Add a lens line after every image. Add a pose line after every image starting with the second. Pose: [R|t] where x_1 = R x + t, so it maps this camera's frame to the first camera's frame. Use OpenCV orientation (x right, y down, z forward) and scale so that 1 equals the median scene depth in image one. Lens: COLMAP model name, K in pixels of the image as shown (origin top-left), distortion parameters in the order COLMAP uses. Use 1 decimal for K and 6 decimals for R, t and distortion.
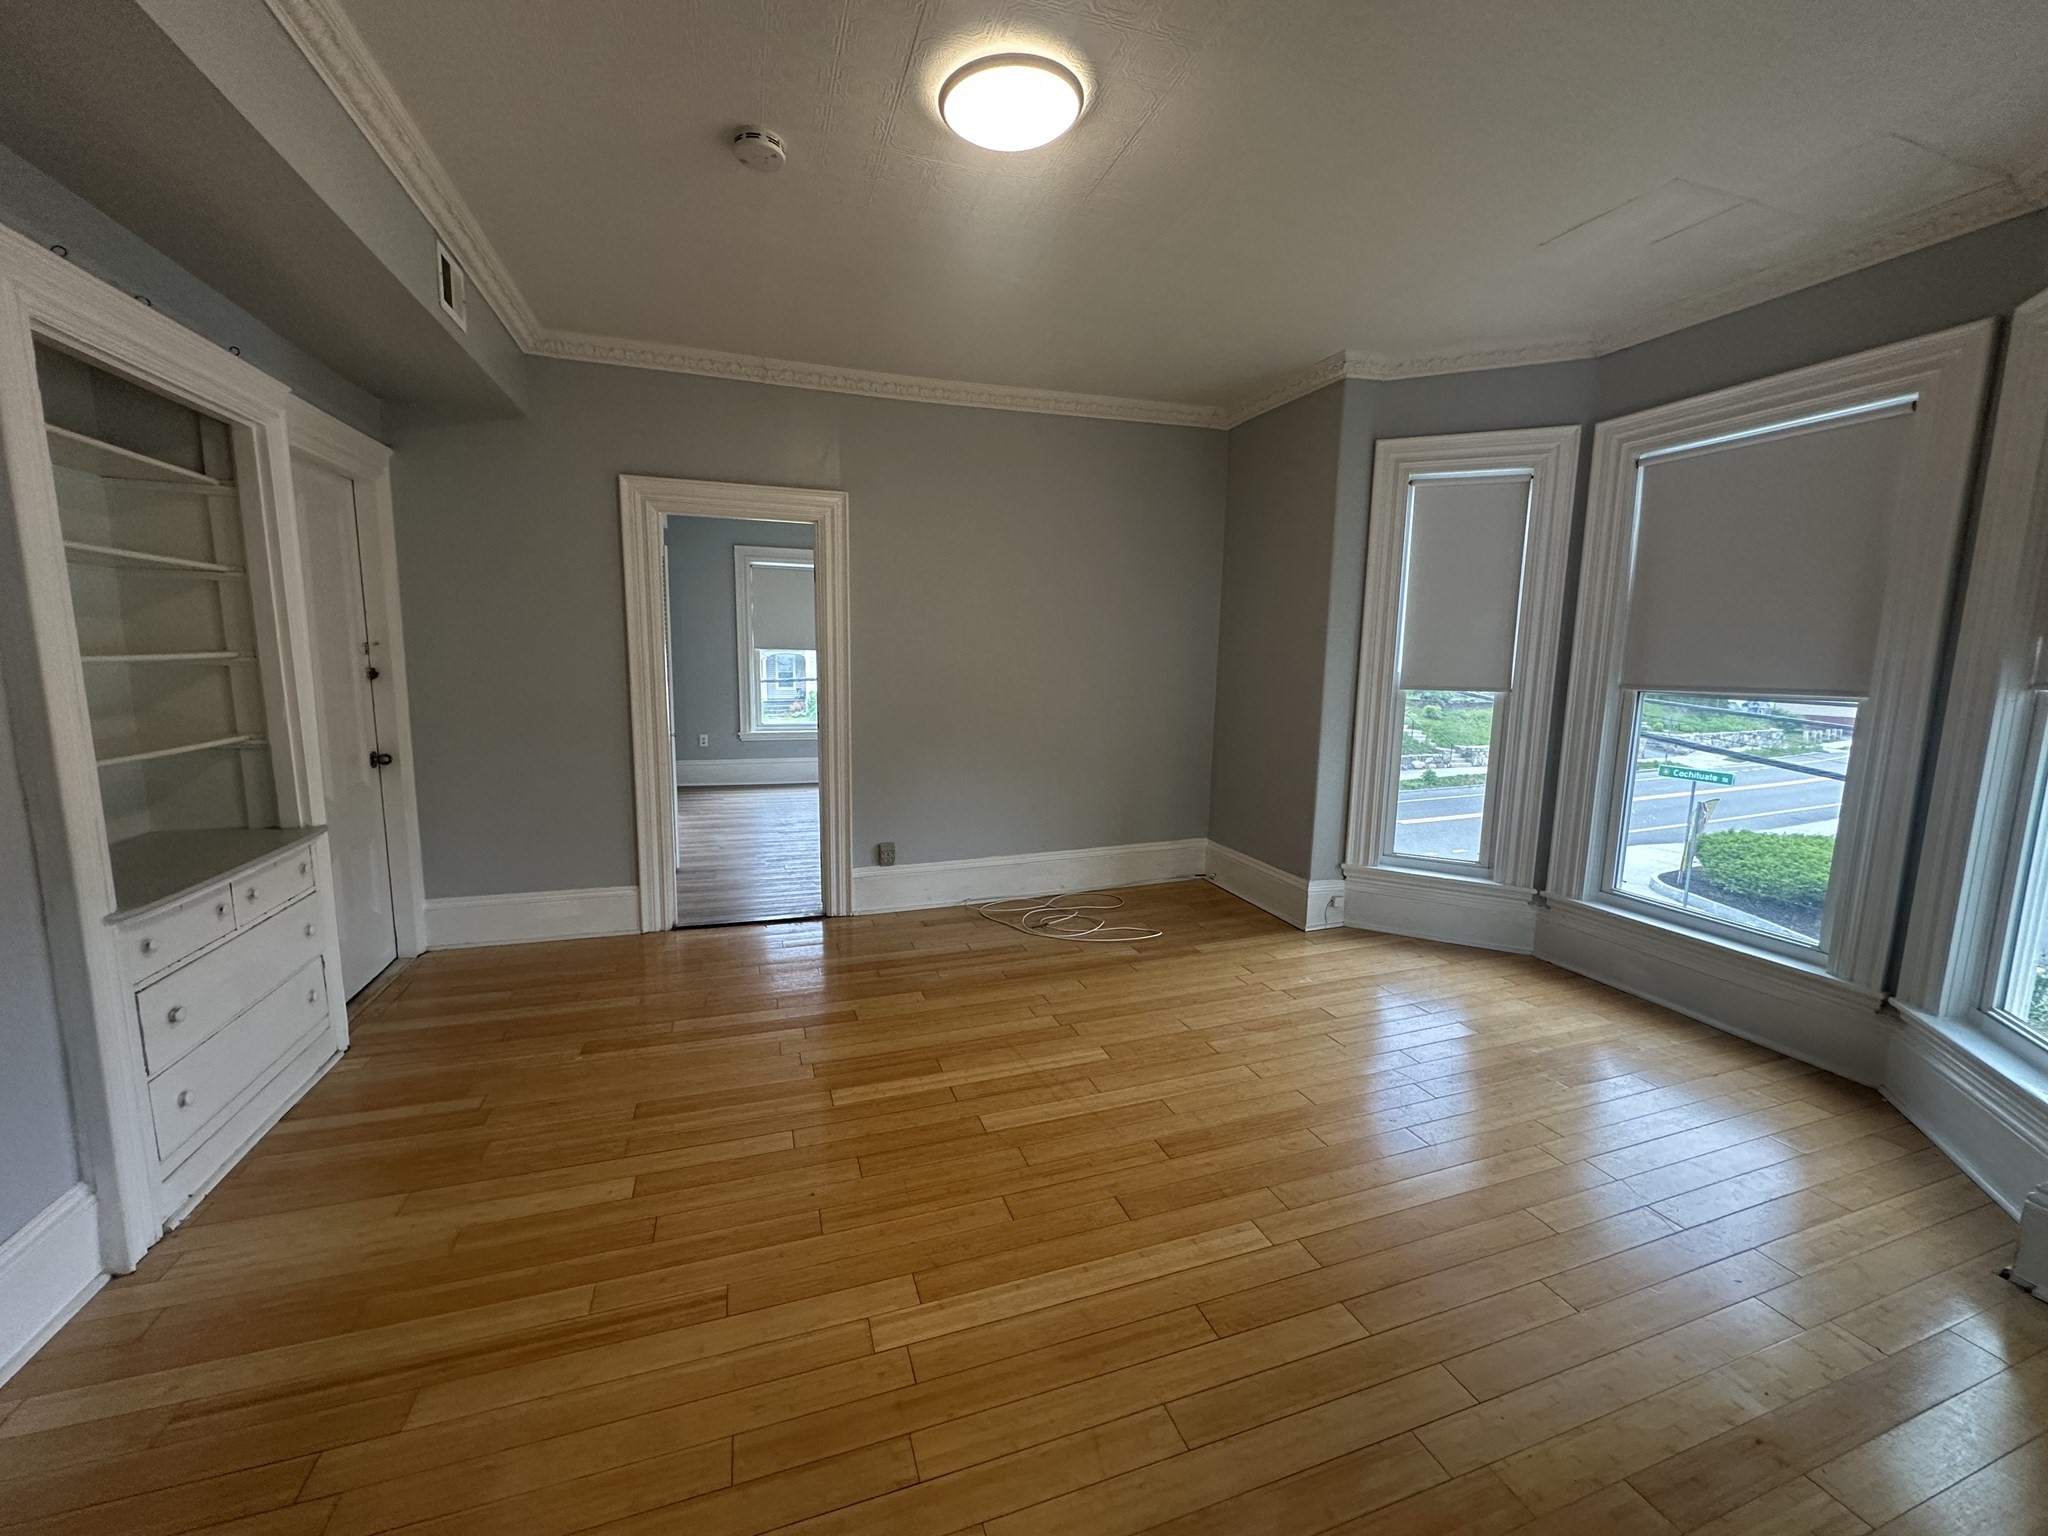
lens RADIAL K [[810.6, 0, 1024.3], [0, 810.6, 766.4], [0, 0, 1]] dist [-0.003244, 0.000302]
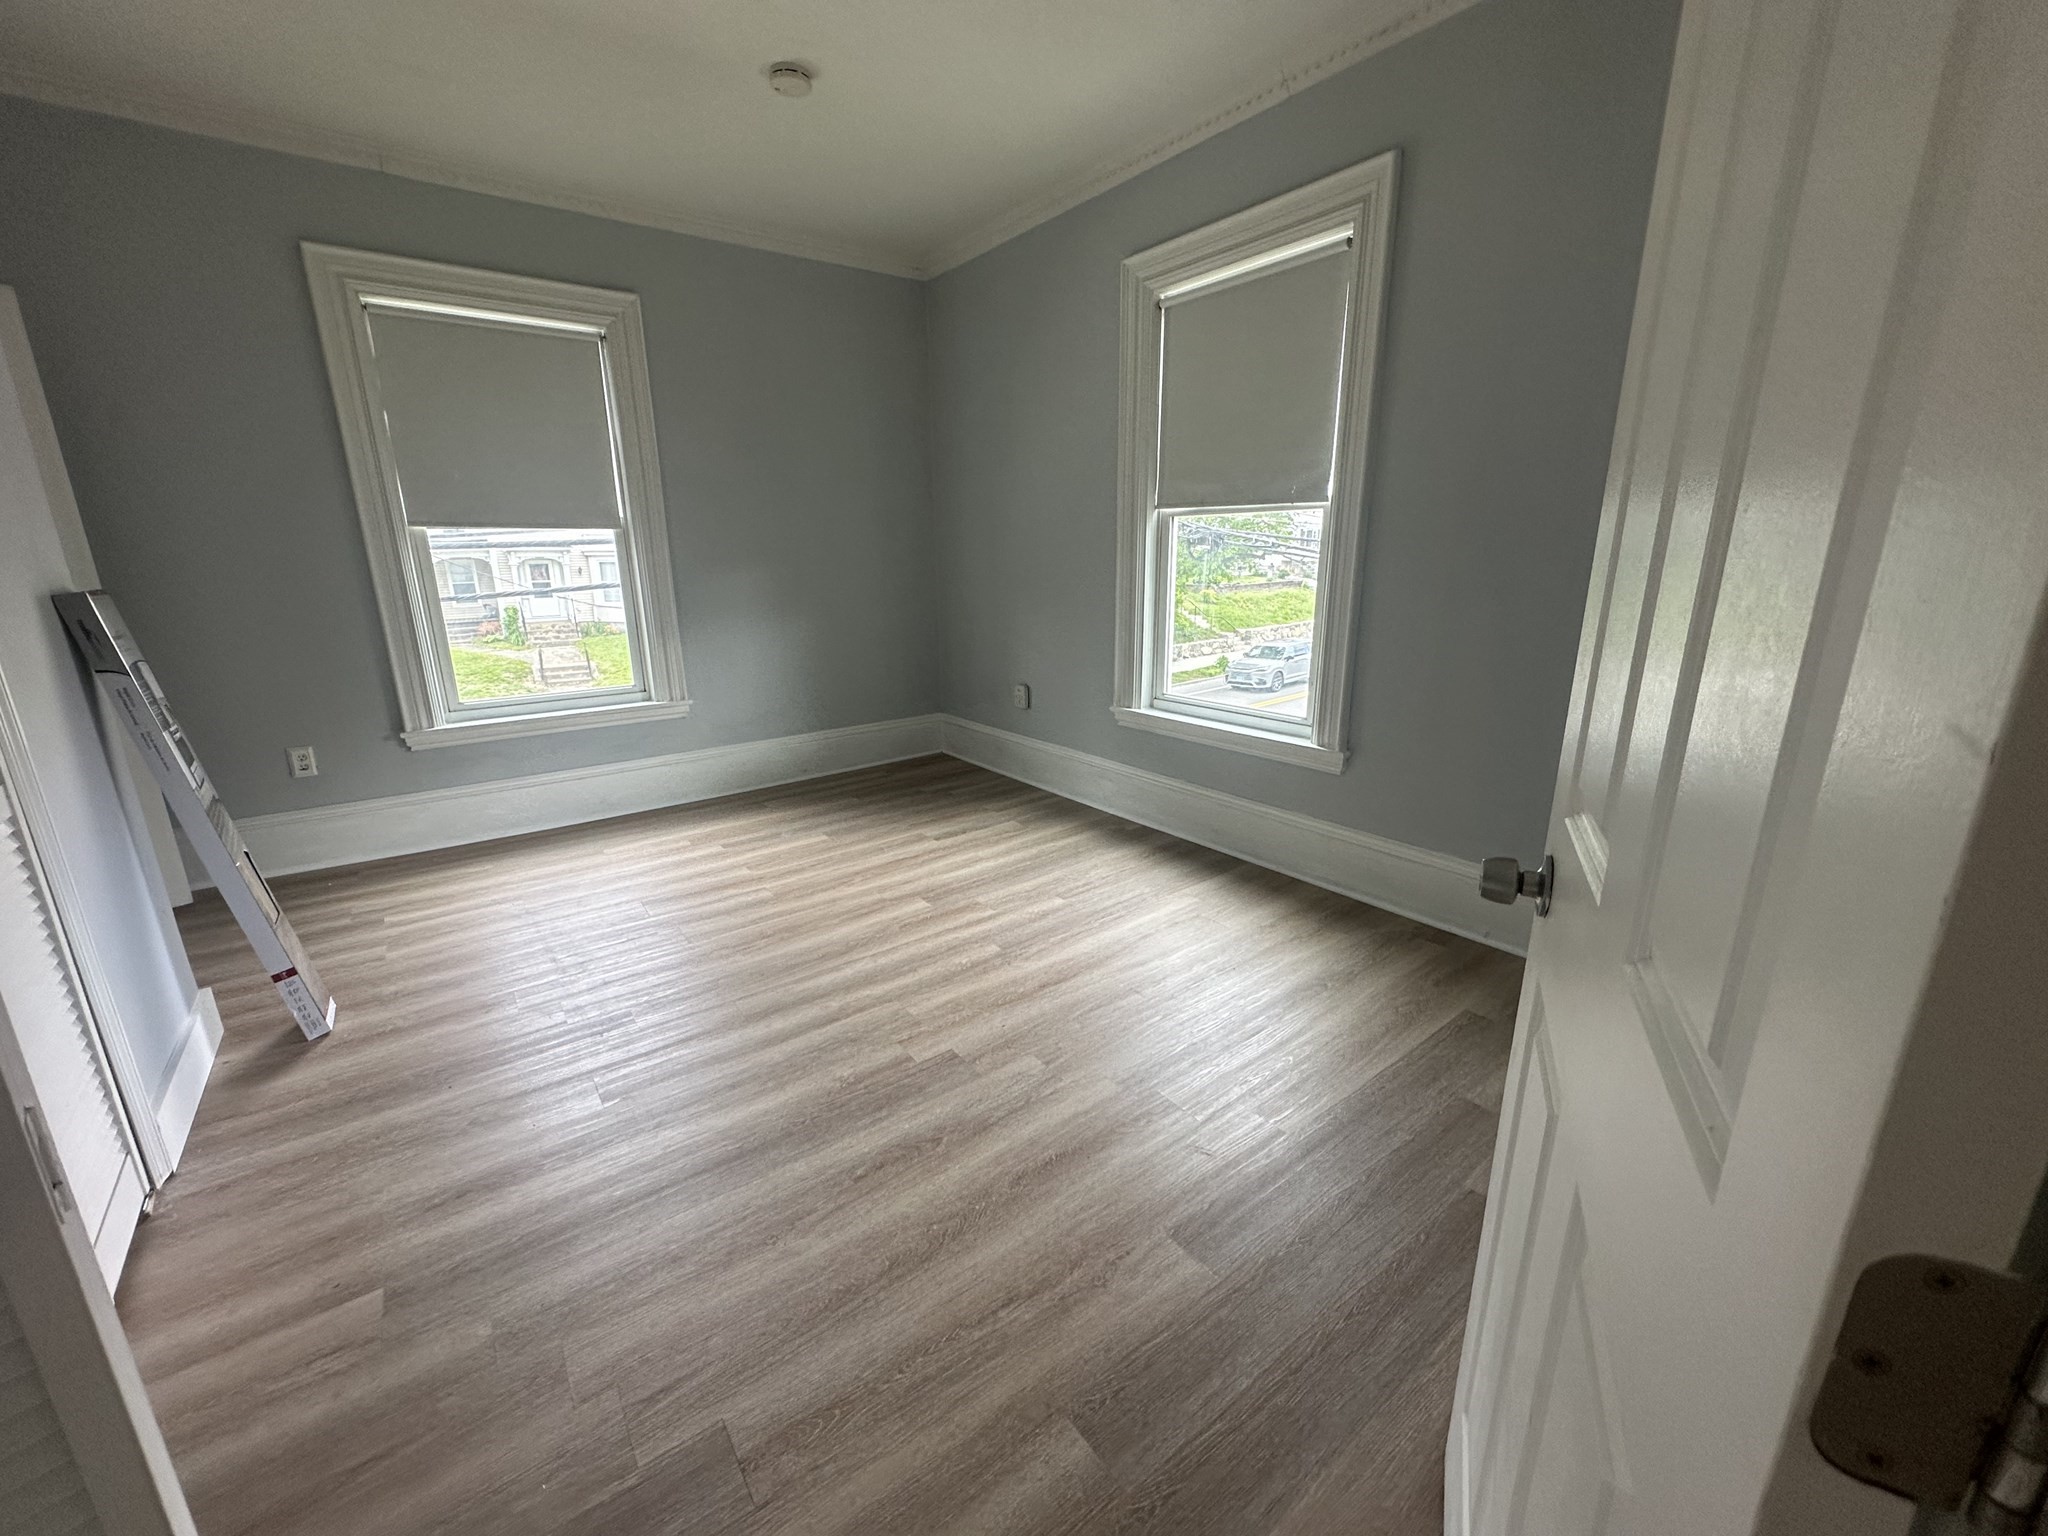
lens RADIAL K [[810.6, 0, 1019.6], [0, 810.6, 767.0], [0, 0, 1]] dist [-0.003244, 0.000302]
pose [[0.951649, -0.107158, 0.287891, -0.377307], [0.070303, 0.988285, 0.135465, -0.129281], [-0.299035, -0.108675, 0.948034, 1.116858]]
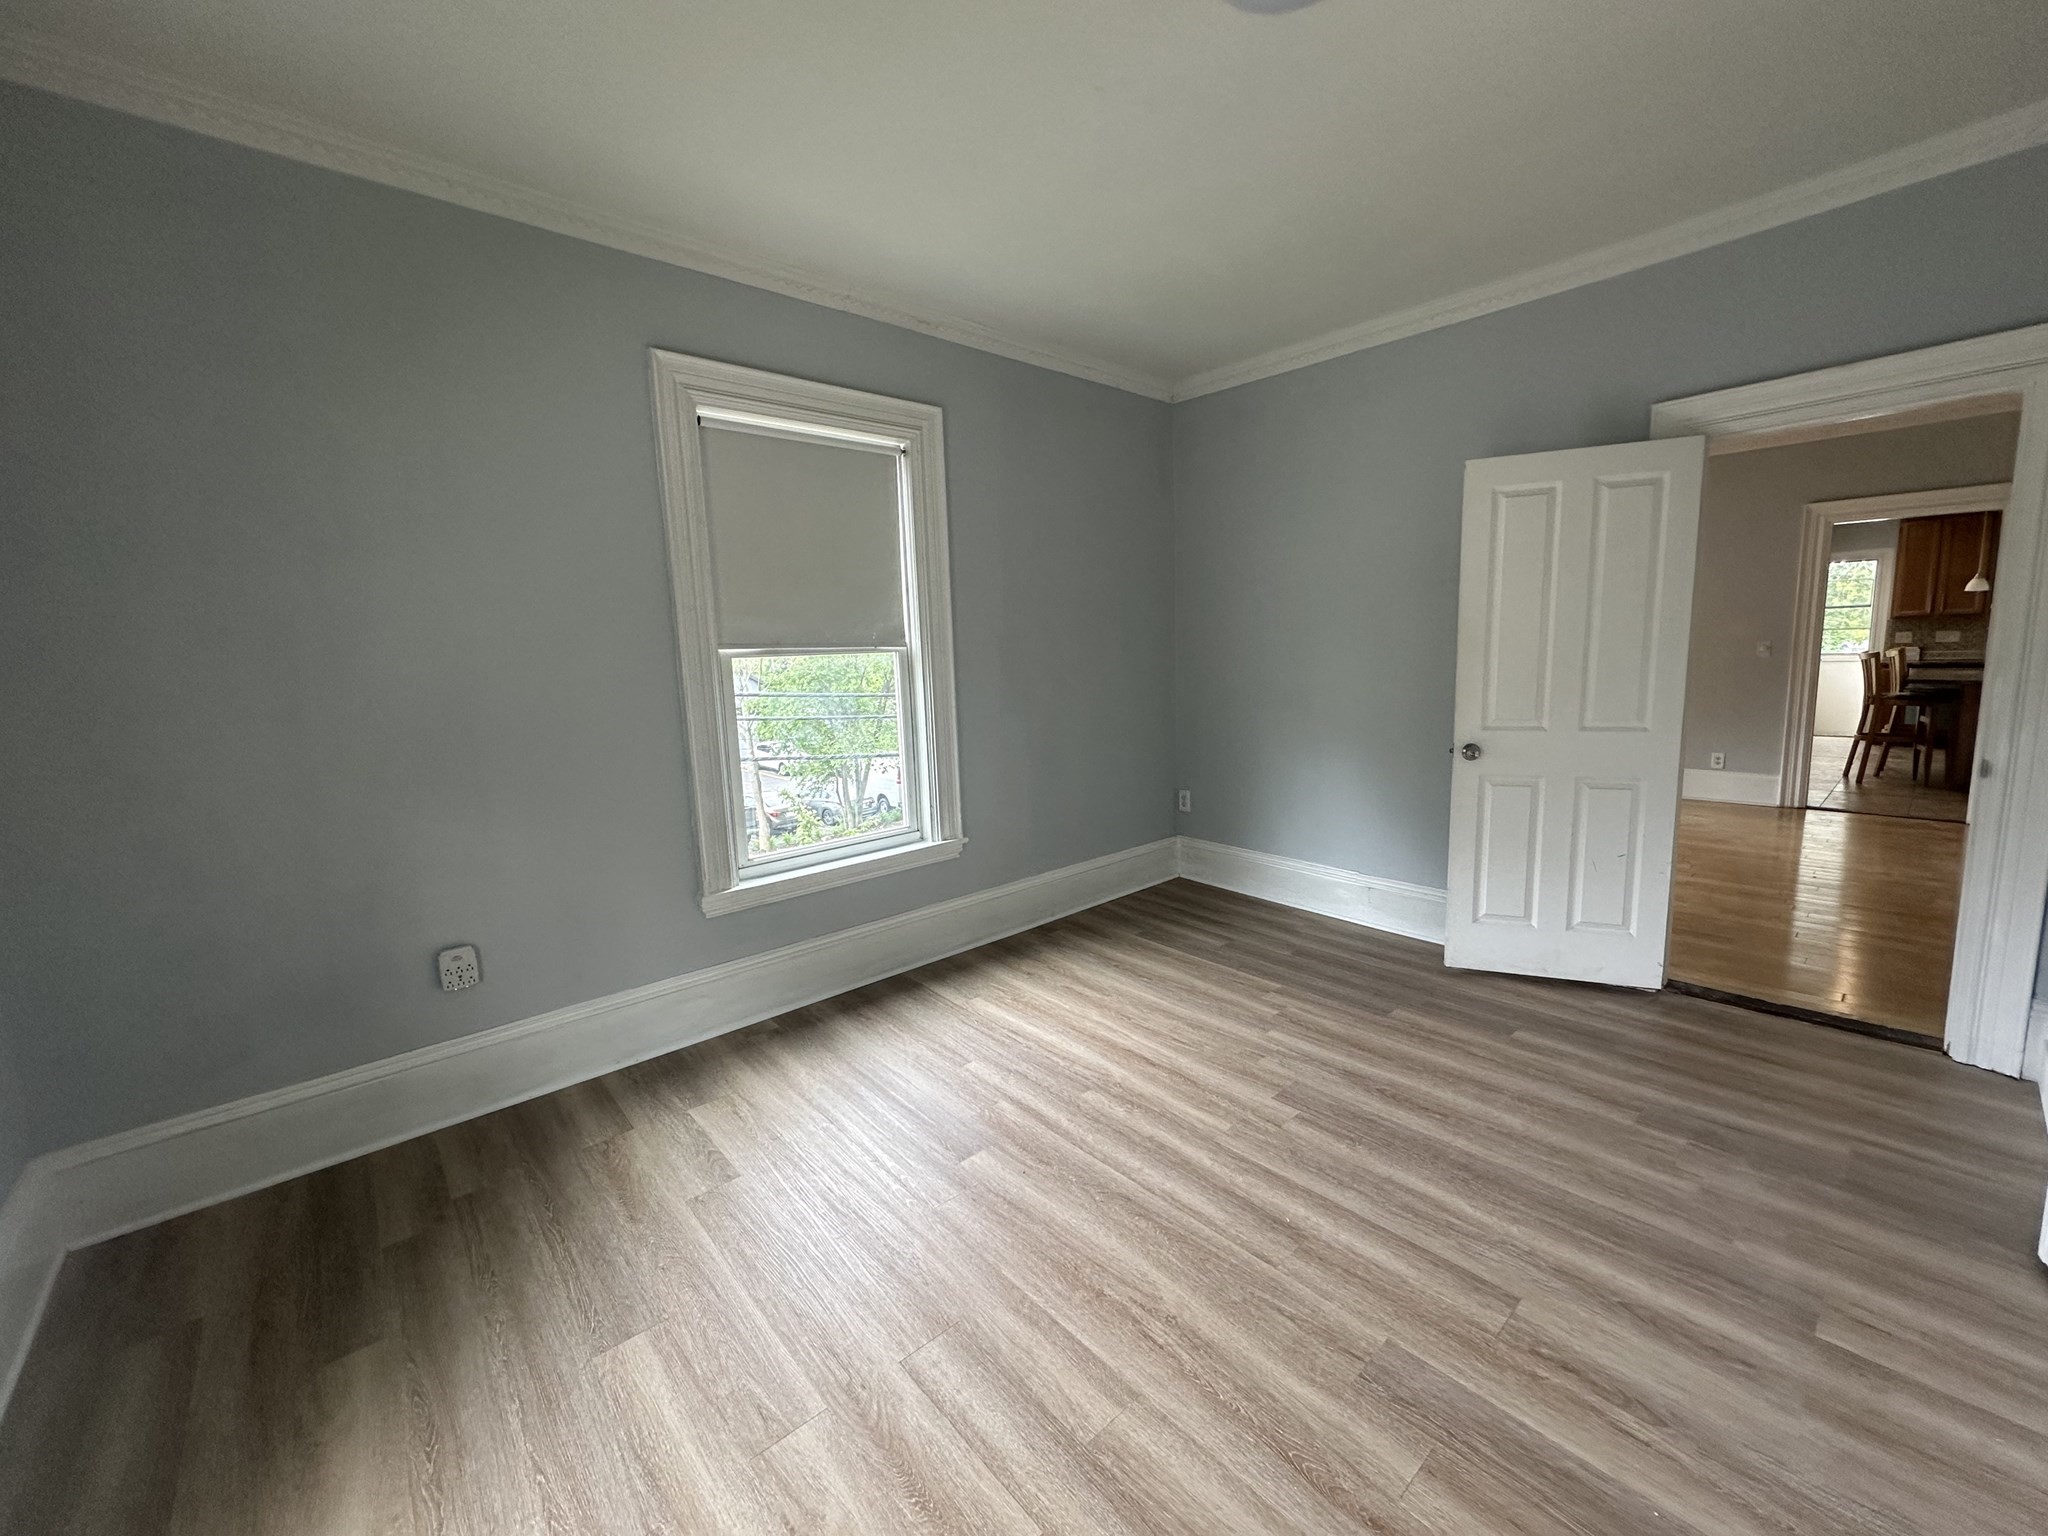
lens RADIAL K [[810.6, 0, 1023.4], [0, 810.6, 767.1], [0, 0, 1]] dist [-0.003244, 0.000302]
pose [[-0.380515, -0.130075, 0.915581, -0.777496], [0.160283, 0.965798, 0.203823, -0.288562], [-0.910779, 0.224310, -0.346652, 2.015742]]
